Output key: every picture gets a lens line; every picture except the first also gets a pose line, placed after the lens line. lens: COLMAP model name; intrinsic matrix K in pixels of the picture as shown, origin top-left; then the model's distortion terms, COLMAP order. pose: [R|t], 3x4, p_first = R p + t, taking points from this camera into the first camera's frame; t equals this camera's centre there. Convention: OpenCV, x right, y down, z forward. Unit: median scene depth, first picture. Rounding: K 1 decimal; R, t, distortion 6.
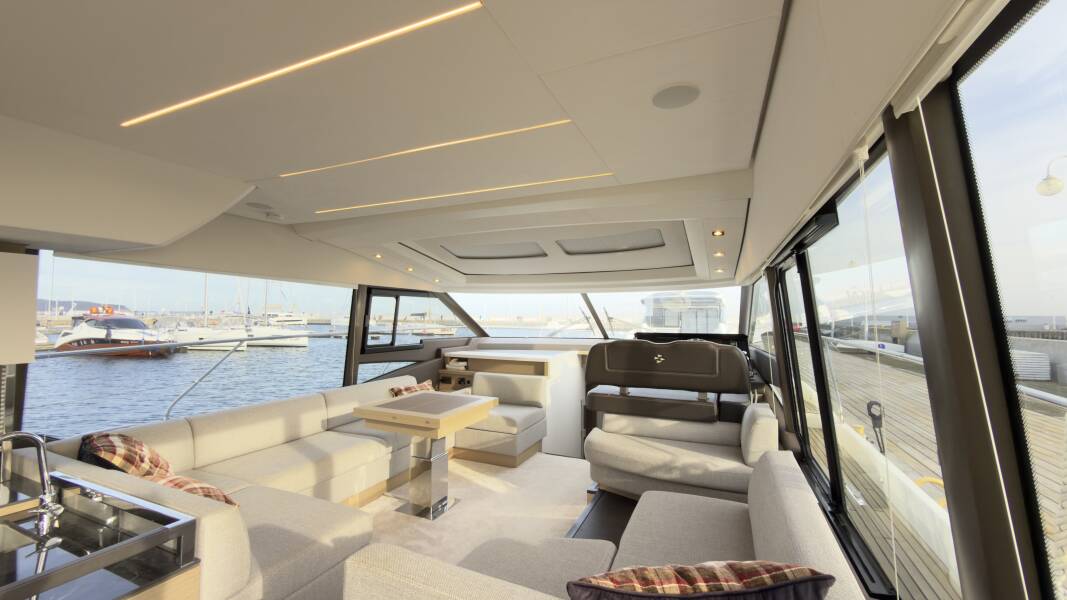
lens RADIAL K [[430.8, 0, 533.5], [0, 430.8, 300.0], [0, 0, 1]] dist [0.000812, 0.000013]
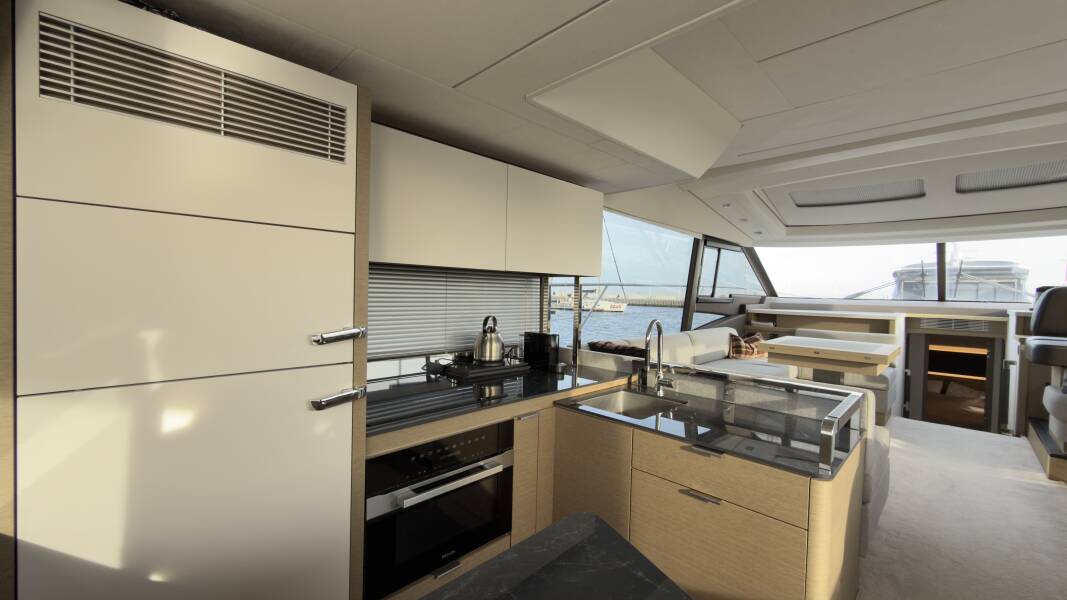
lens RADIAL K [[420.8, 0, 533.5], [0, 420.8, 300.0], [0, 0, 1]] dist [0.001043, -0.000069]
pose [[0.936079, 0.020939, -0.351165, -0.375934], [-0.003631, 0.998749, 0.049874, 0.063247], [0.351770, -0.045411, 0.934984, -0.098011]]
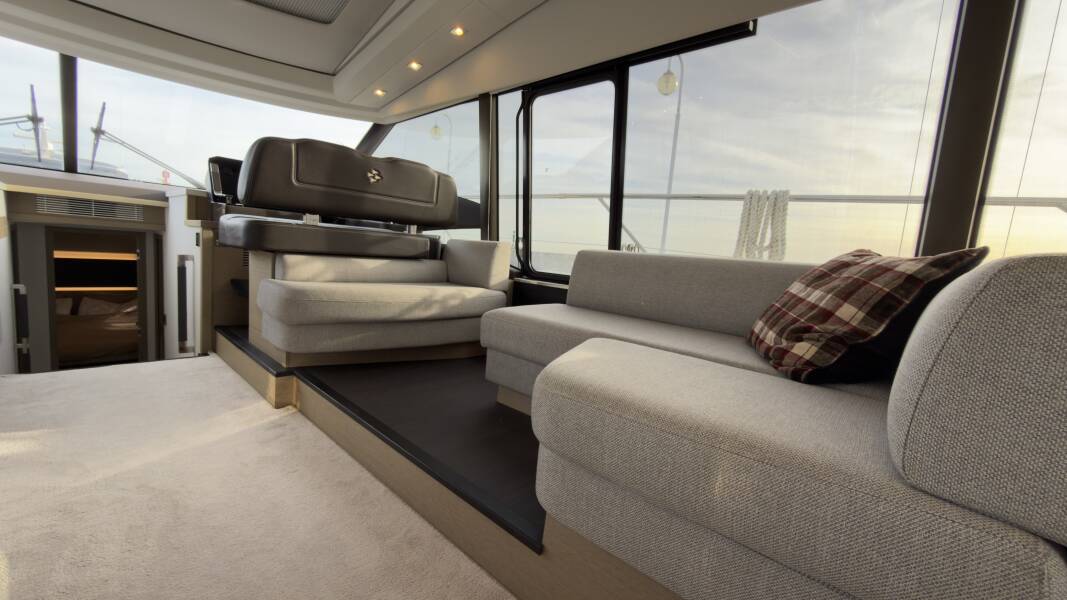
lens RADIAL K [[420.8, 0, 533.5], [0, 420.8, 300.0], [0, 0, 1]] dist [0.001043, -0.000069]
pose [[0.301706, -0.086054, 0.949510, -0.219712], [-0.113962, 0.985523, 0.125530, 0.148748], [-0.946566, -0.146081, 0.287531, 0.332824]]
